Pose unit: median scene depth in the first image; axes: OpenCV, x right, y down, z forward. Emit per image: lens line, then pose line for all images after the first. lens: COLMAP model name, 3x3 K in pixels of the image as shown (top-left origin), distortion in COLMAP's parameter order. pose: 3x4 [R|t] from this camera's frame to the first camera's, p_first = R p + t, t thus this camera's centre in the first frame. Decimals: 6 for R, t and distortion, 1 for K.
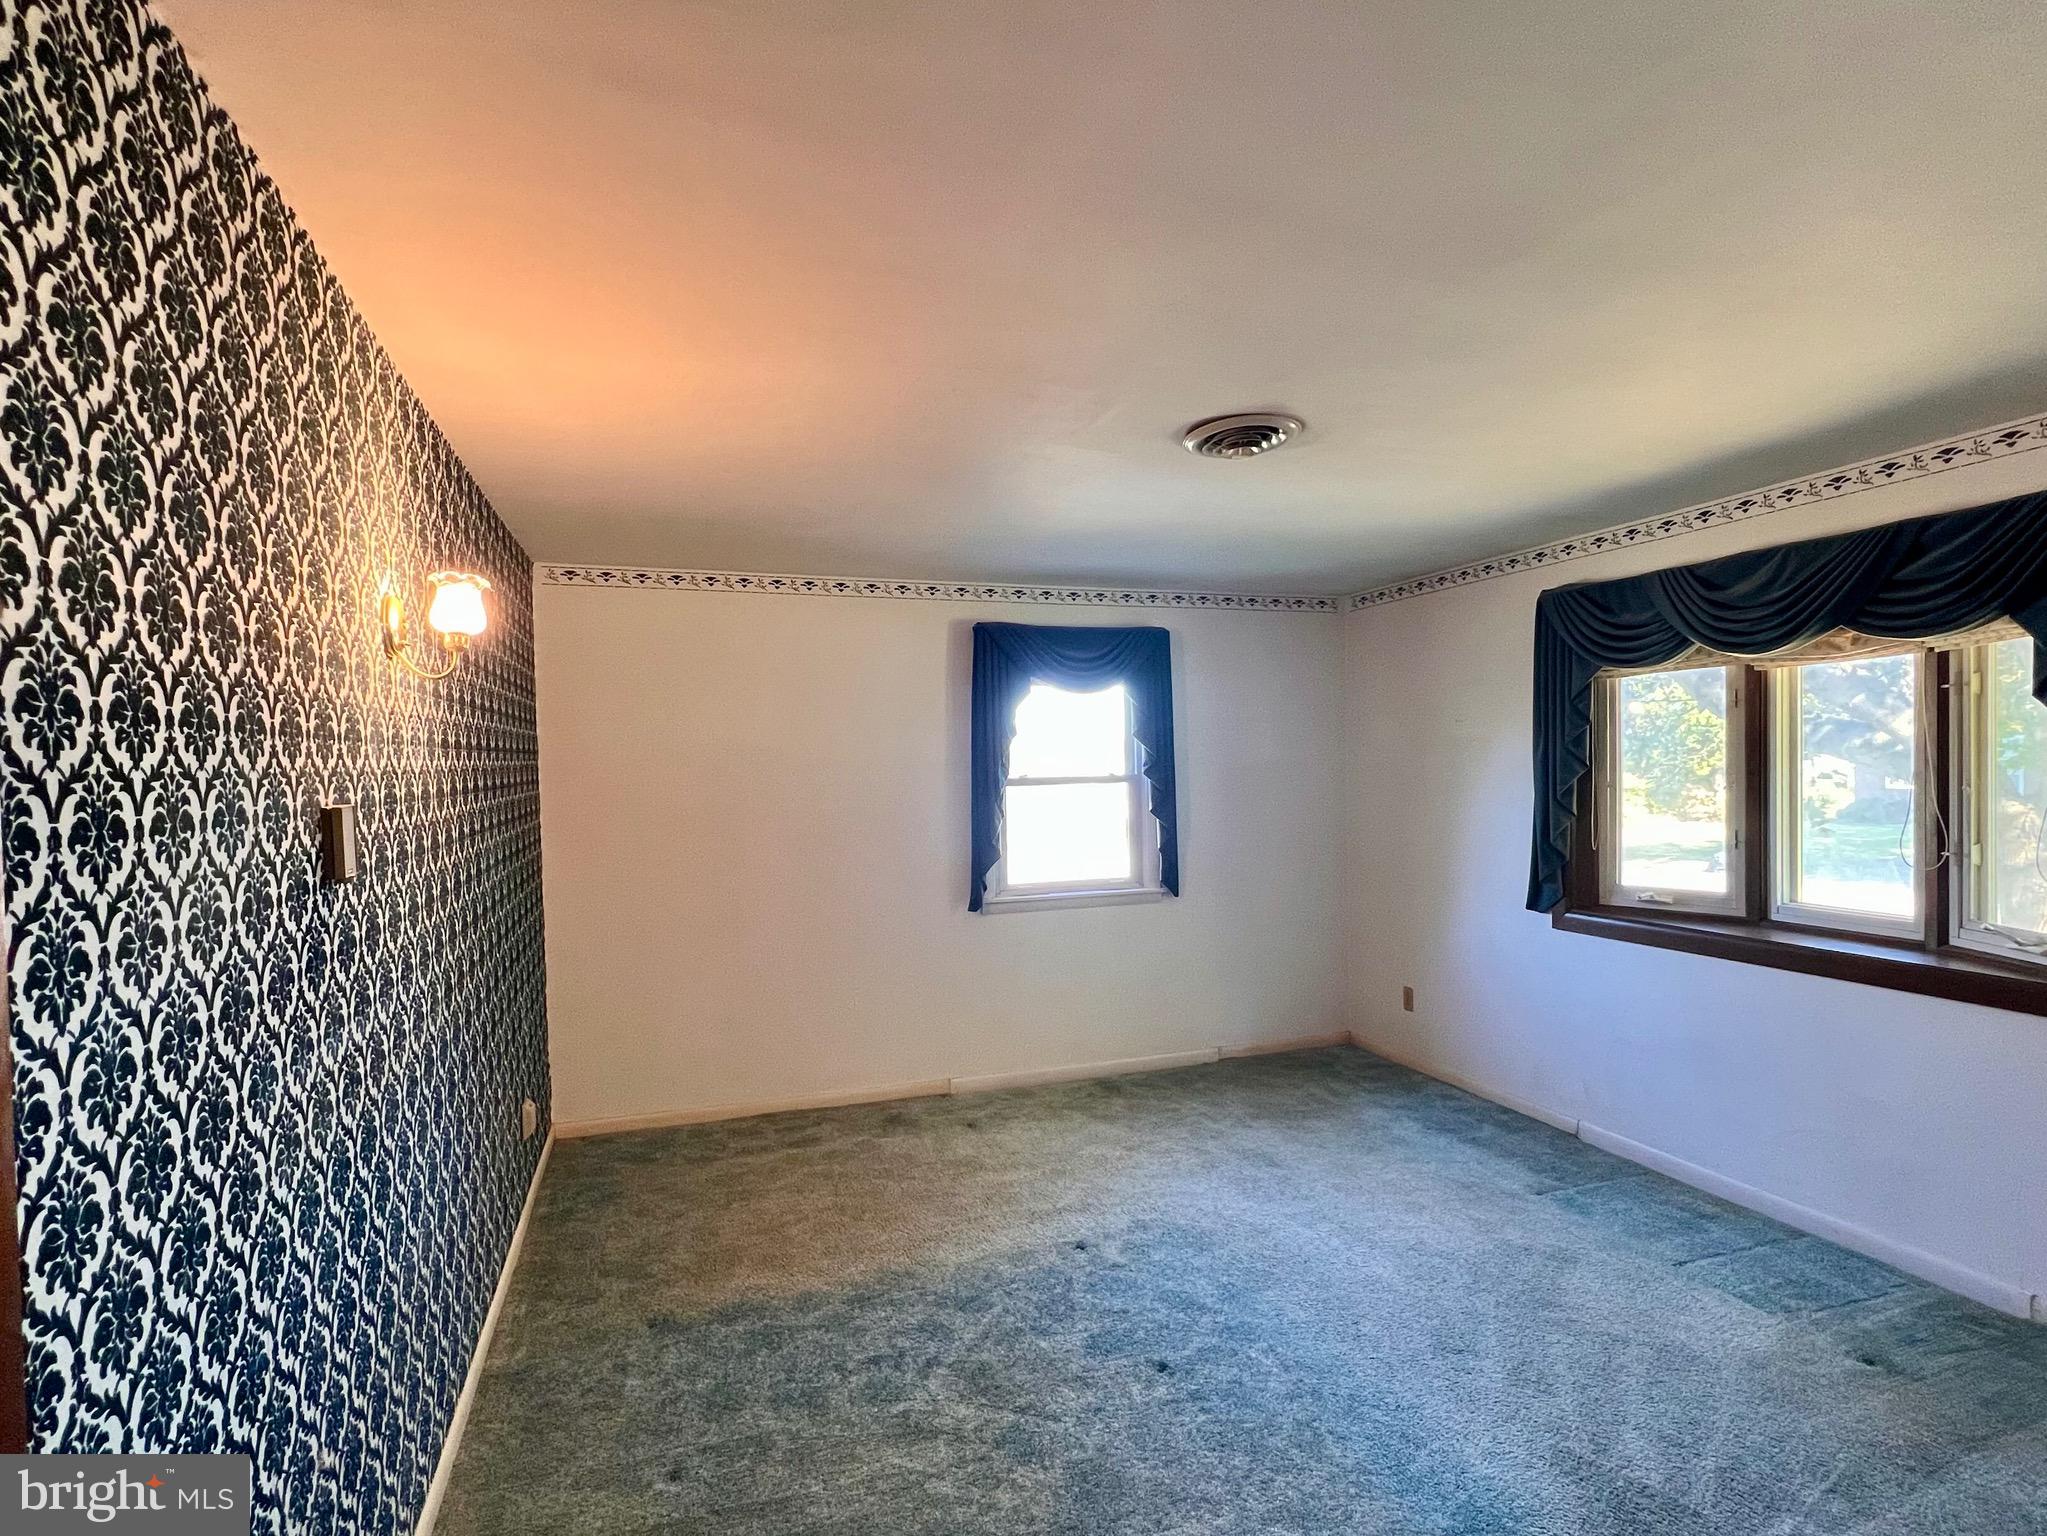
lens RADIAL K [[999.6, 0, 1020.2], [0, 999.6, 778.7], [0, 0, 1]] dist [0.001180, 0.000814]
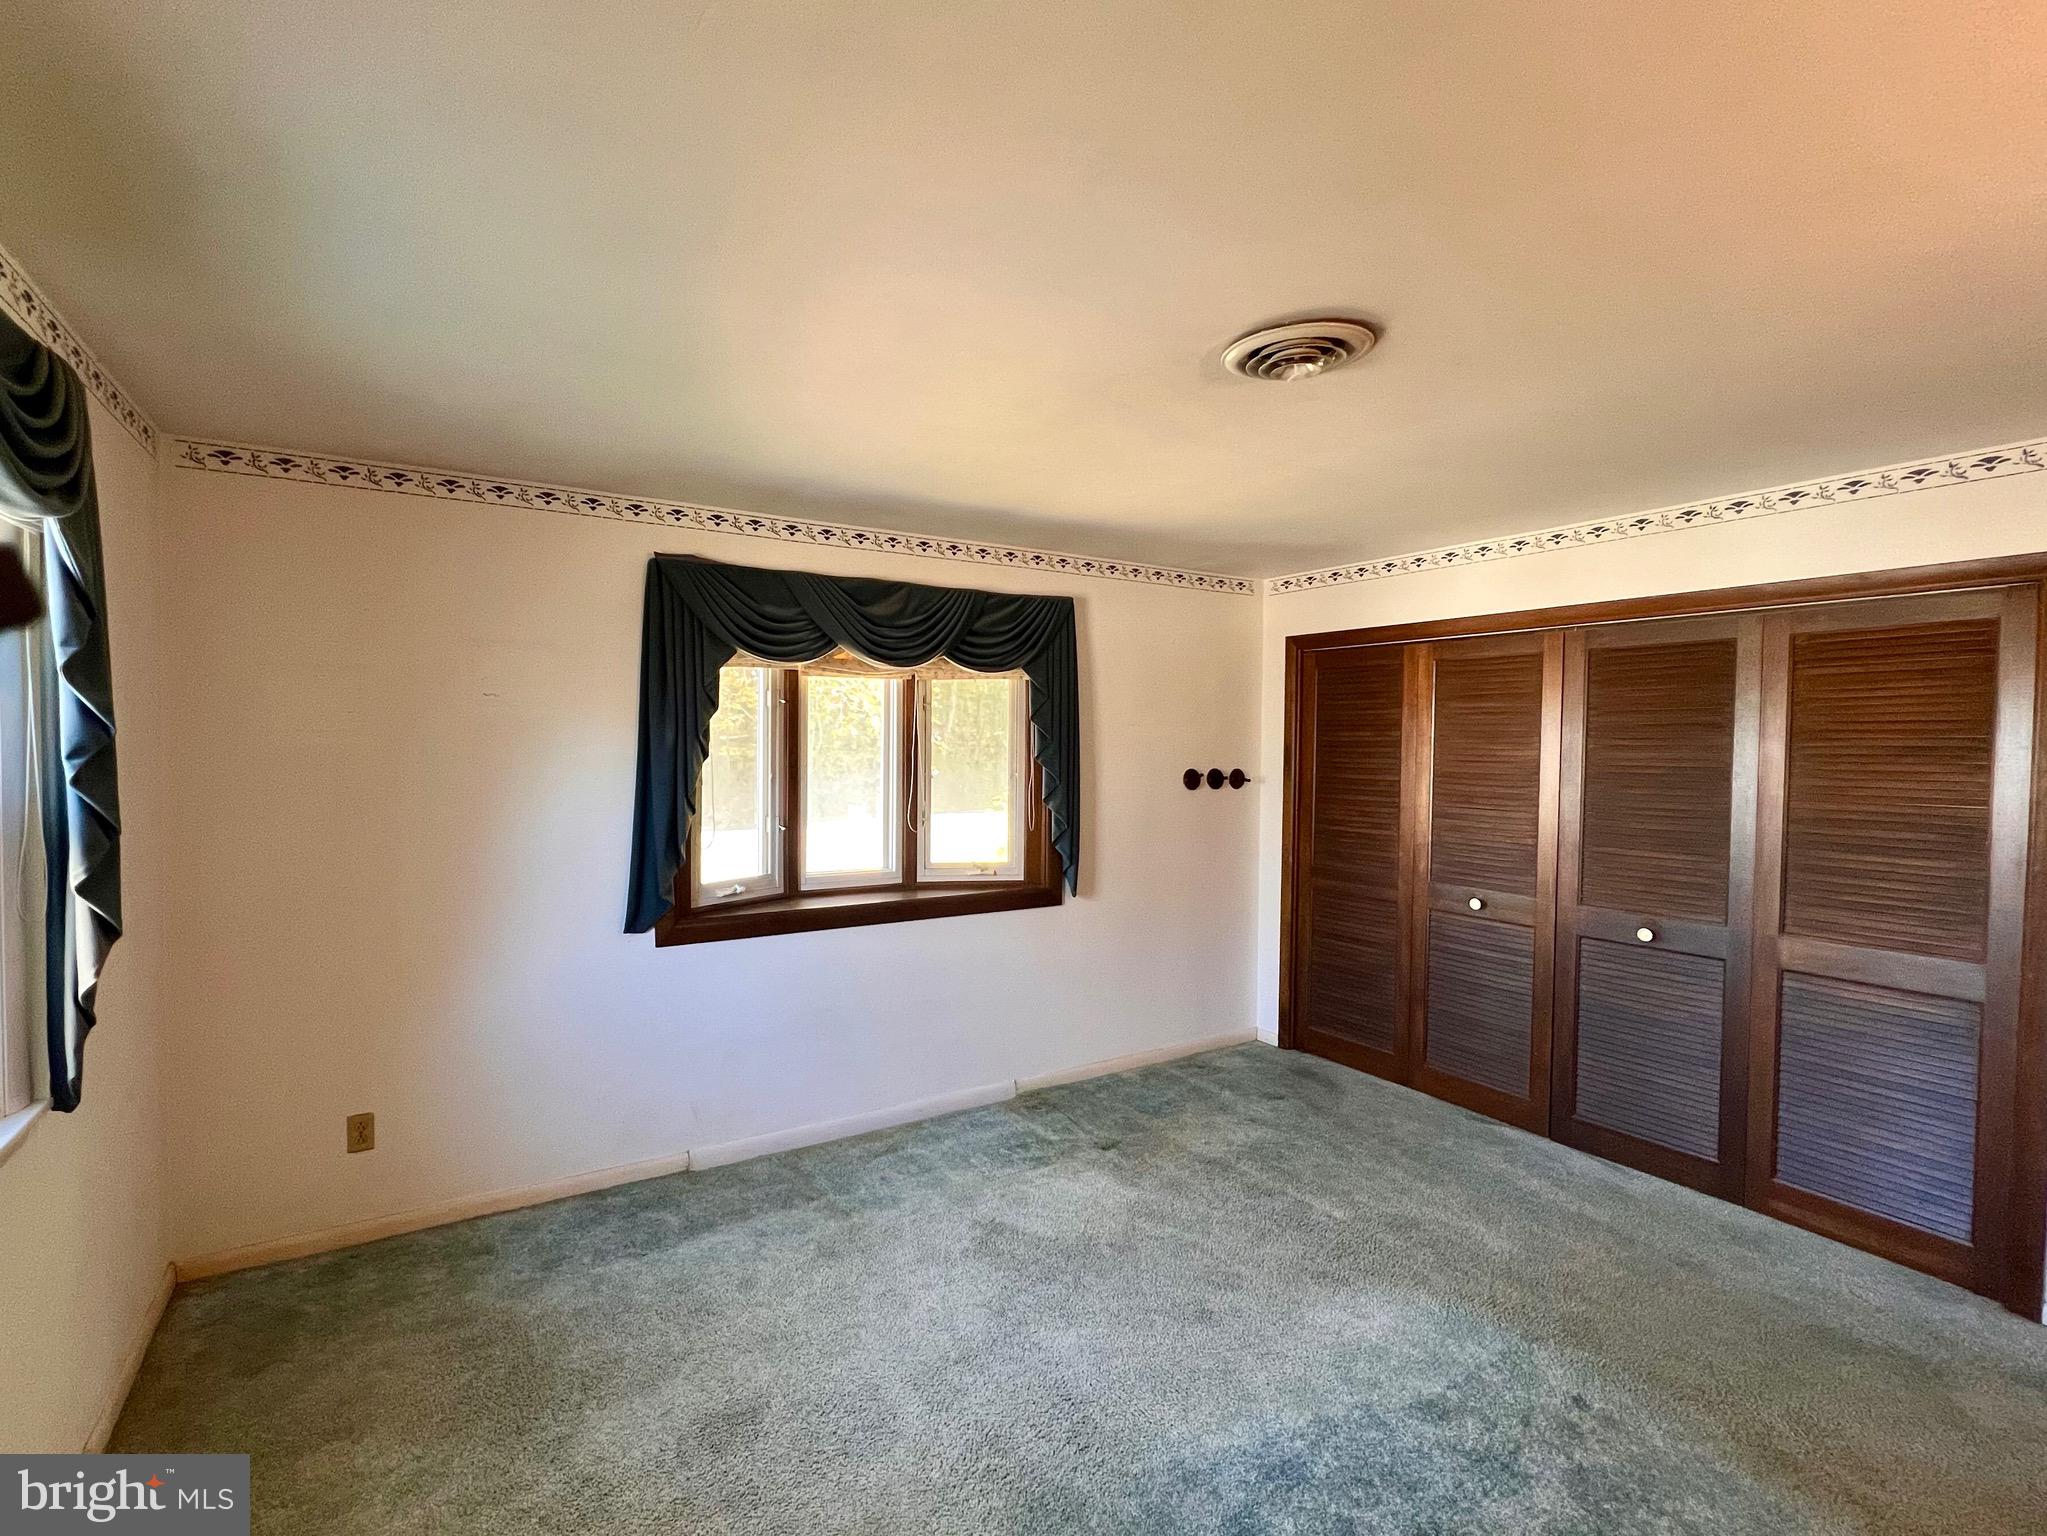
lens RADIAL K [[876.4, 0, 1021.6], [0, 876.4, 759.2], [0, 0, 1]] dist [-0.000044, 0.000046]
pose [[-0.184988, -0.002285, 0.982738, -0.299289], [0.012469, 0.999911, 0.004672, -0.013037], [-0.982662, 0.013118, -0.184943, 0.930884]]
